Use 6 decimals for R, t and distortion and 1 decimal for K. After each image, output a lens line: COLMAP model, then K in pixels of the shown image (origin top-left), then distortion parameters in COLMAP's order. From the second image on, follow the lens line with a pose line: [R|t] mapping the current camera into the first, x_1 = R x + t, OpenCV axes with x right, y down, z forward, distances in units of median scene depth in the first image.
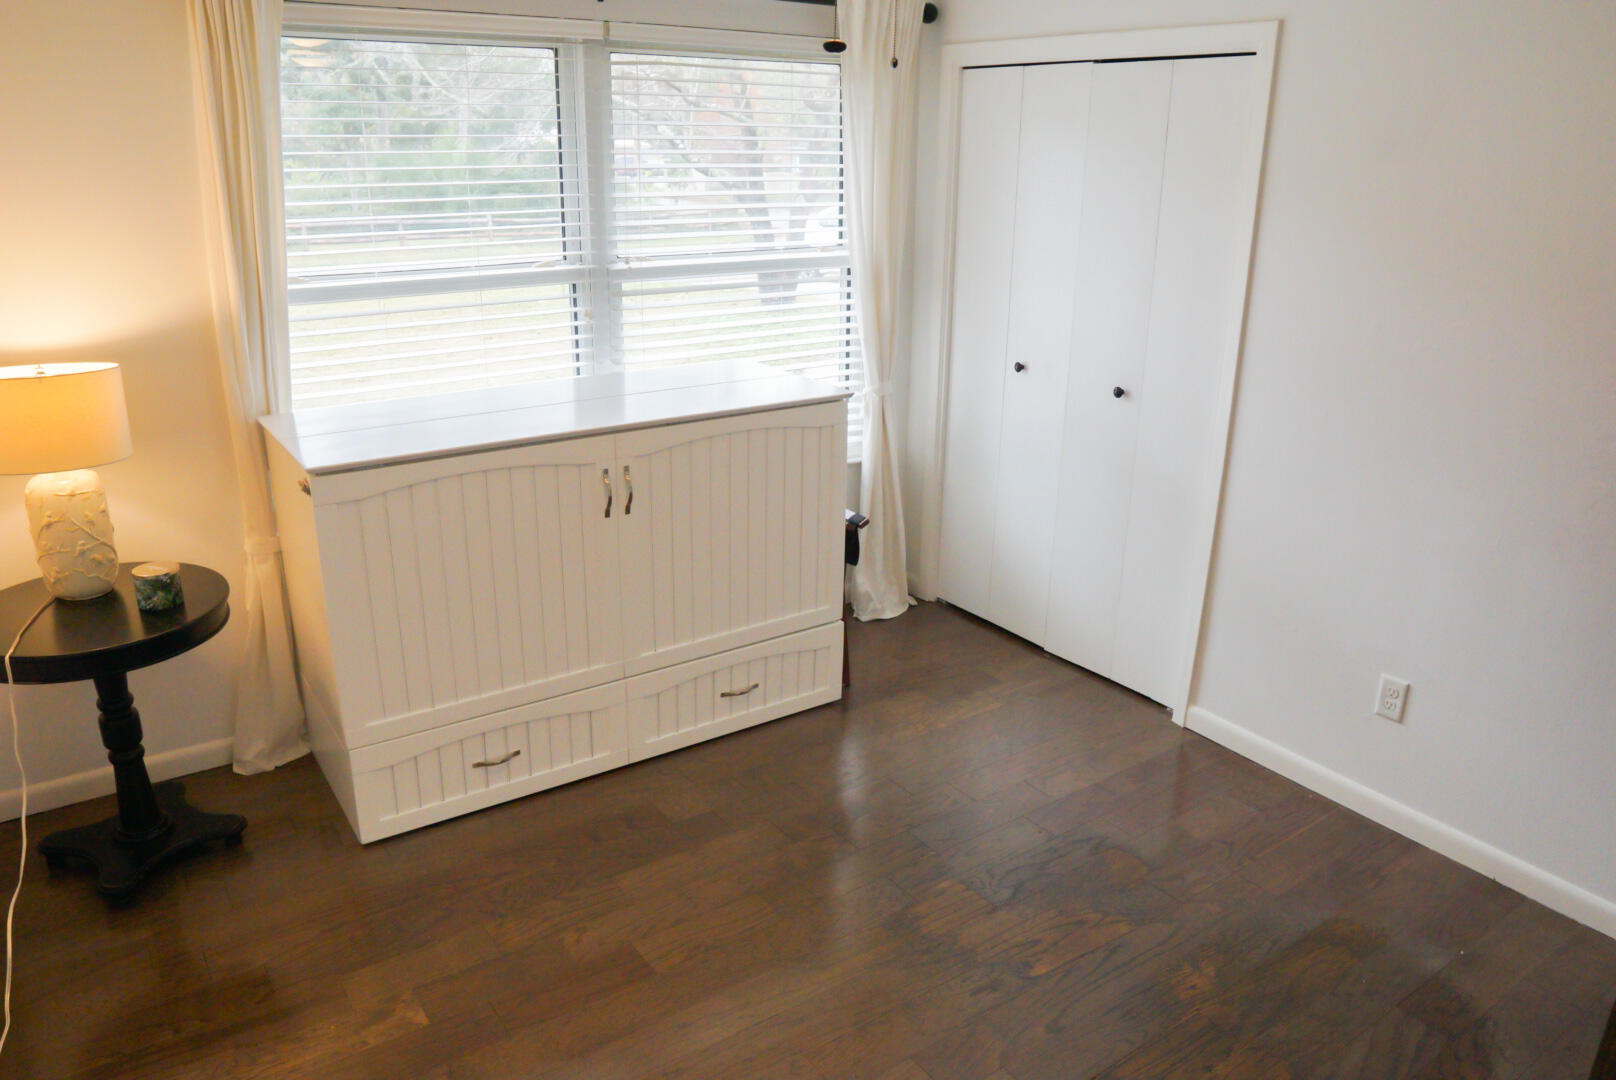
lens RADIAL K [[1145.4, 0, 782.5], [0, 1145.4, 536.6], [0, 0, 1]] dist [-0.001636, 0.005804]
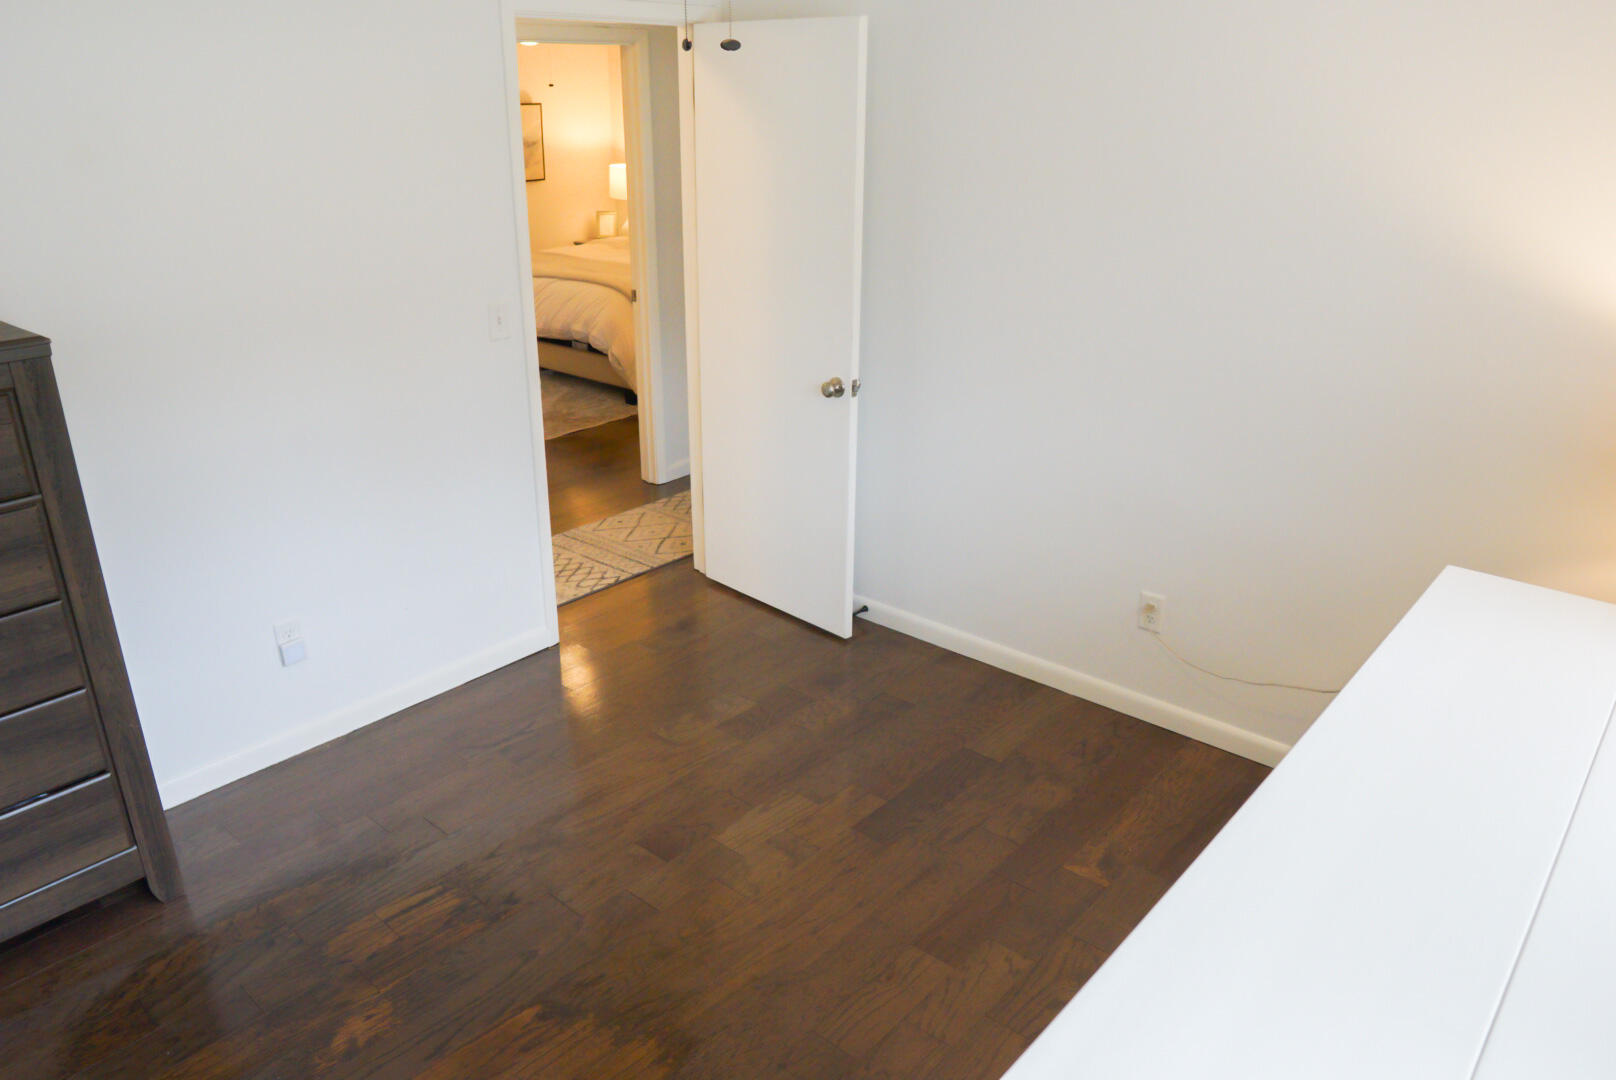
lens RADIAL K [[1145.4, 0, 782.5], [0, 1145.4, 536.6], [0, 0, 1]] dist [-0.001636, 0.005804]
pose [[-0.971558, 0.084768, -0.221110, 0.193395], [-0.084466, 0.748258, 0.658009, -0.543748], [0.221225, 0.657970, -0.719816, 1.443621]]
